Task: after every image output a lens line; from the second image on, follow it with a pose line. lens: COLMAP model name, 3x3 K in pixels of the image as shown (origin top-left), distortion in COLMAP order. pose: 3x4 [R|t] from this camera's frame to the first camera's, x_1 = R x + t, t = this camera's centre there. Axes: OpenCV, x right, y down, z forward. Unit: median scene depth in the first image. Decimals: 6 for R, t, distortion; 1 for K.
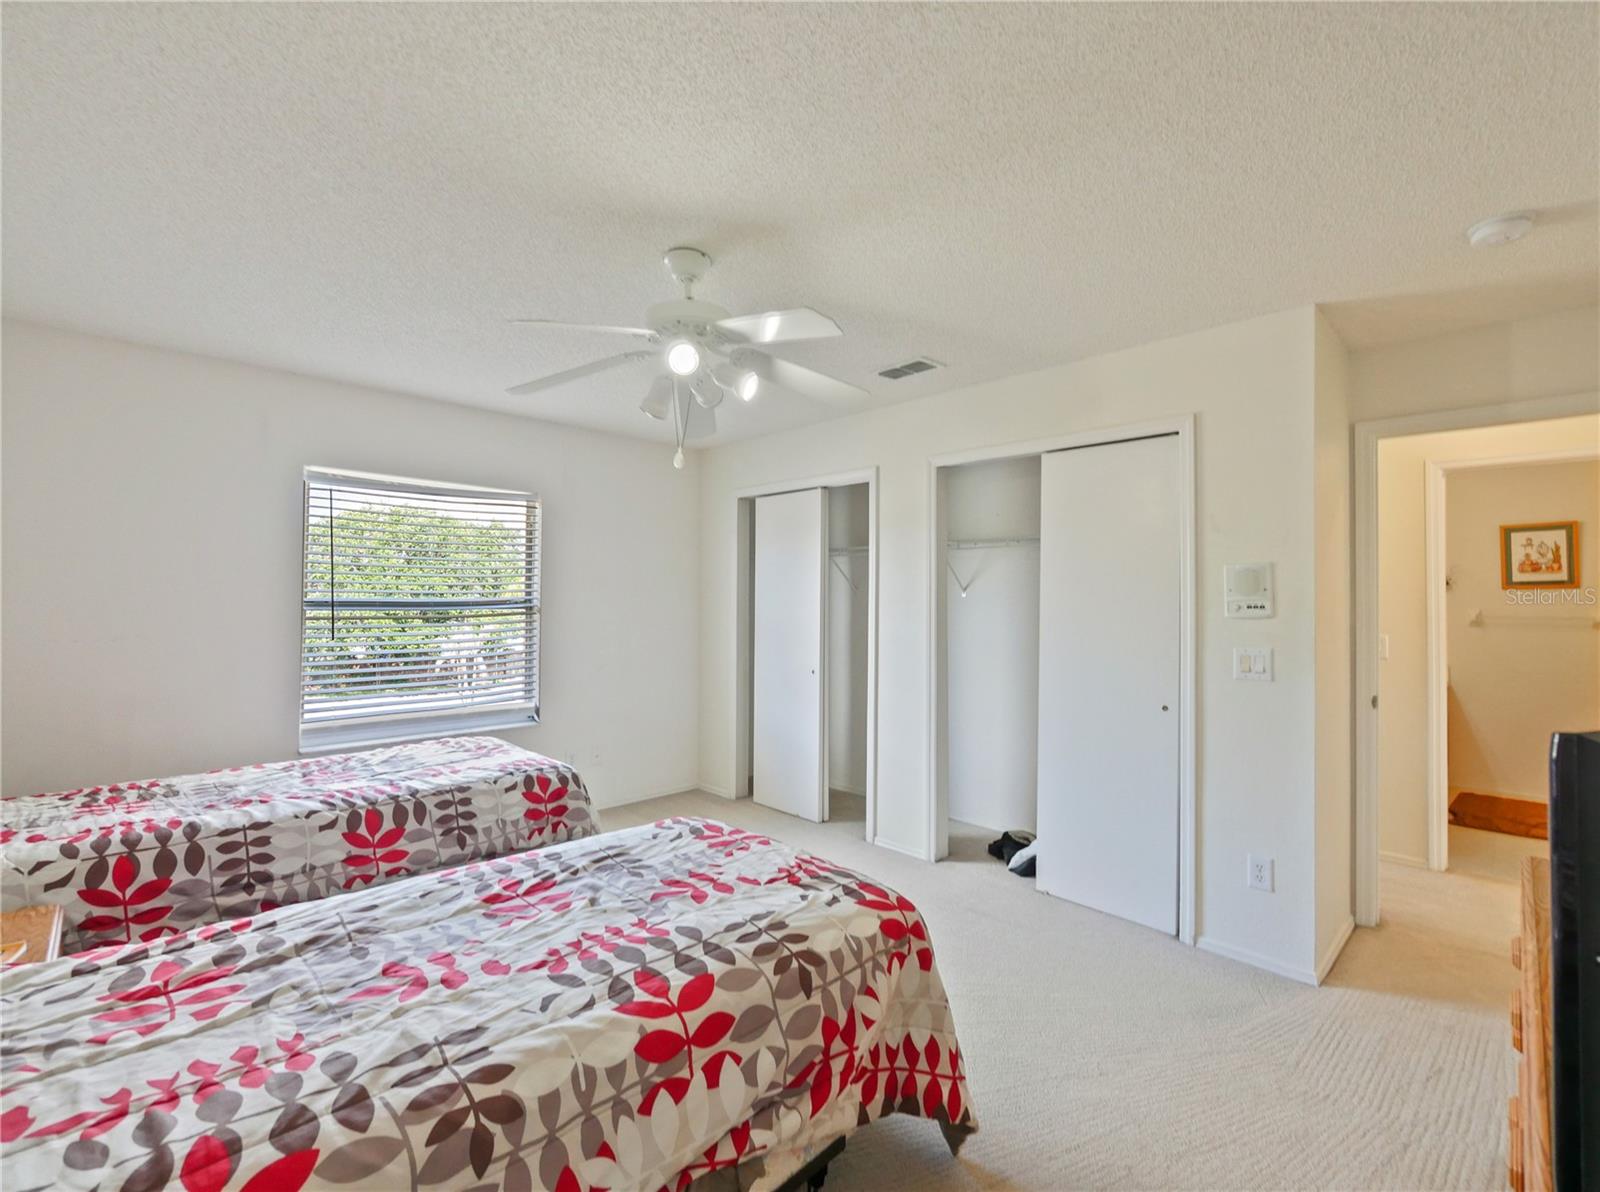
lens RADIAL K [[695.9, 0, 800.0], [0, 695.9, 596.0], [0, 0, 1]] dist [-0.000085, -0.000013]
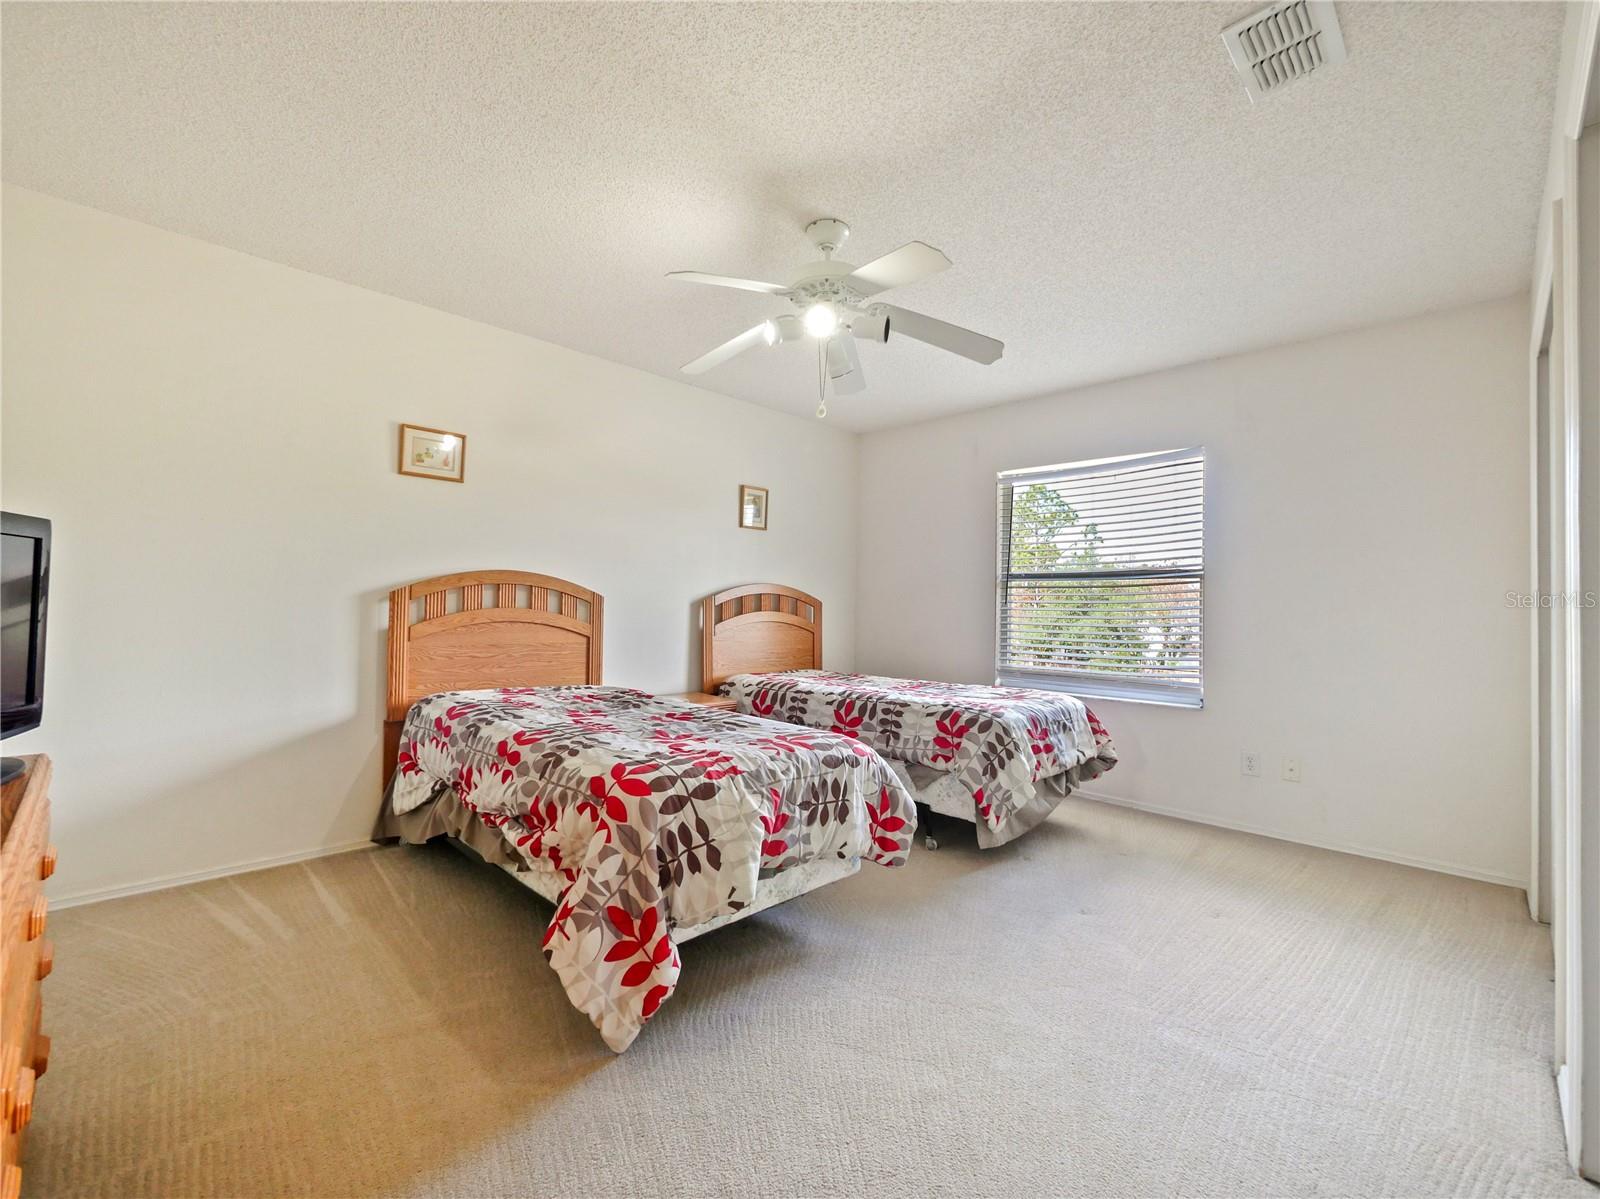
lens RADIAL K [[695.9, 0, 800.0], [0, 695.9, 599.5], [0, 0, 1]] dist [-0.000085, -0.000013]
pose [[0.013076, -0.020762, -0.999699, 0.817121], [-0.003170, 0.999779, -0.020805, 0.116147], [0.999909, 0.003441, 0.013007, 0.821655]]
